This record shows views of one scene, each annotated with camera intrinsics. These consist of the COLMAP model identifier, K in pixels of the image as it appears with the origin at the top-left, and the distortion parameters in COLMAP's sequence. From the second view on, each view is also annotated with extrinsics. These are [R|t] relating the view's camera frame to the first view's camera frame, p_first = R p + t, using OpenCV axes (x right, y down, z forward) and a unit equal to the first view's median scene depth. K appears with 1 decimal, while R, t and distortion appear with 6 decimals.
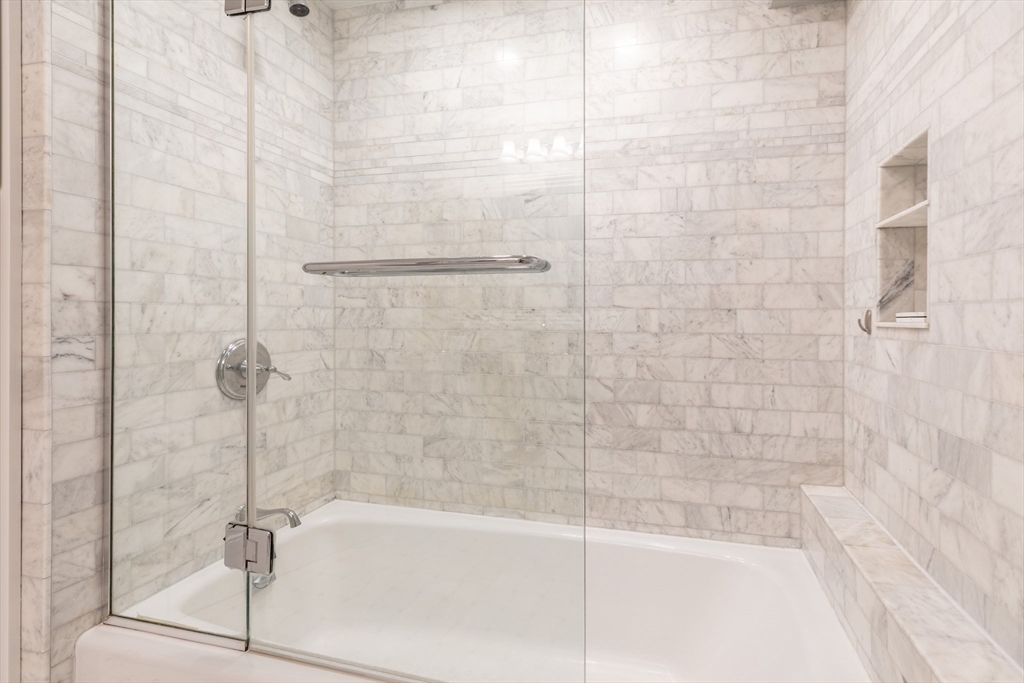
lens RADIAL K [[475.5, 0, 558.2], [0, 475.5, 316.6], [0, 0, 1]] dist [0.004938, 0.000721]
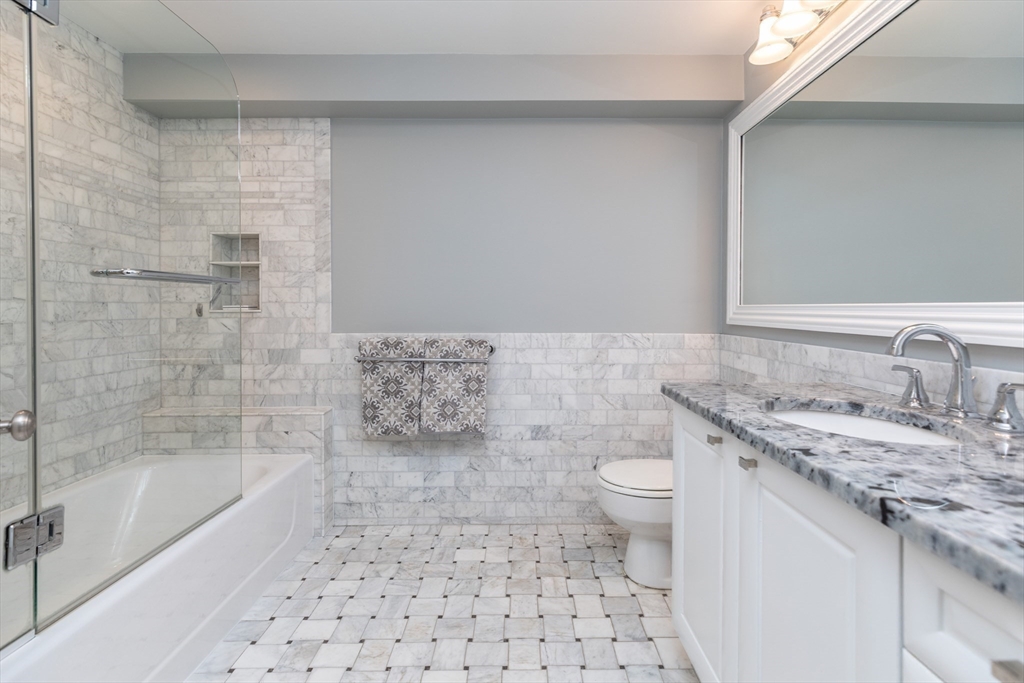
lens RADIAL K [[475.5, 0, 521.6], [0, 475.5, 309.0], [0, 0, 1]] dist [0.004938, 0.000721]
pose [[-0.237608, -0.008128, 0.971327, -0.417827], [0.000179, 0.999965, 0.008412, -0.002495], [-0.971361, 0.002172, -0.237598, 0.050201]]
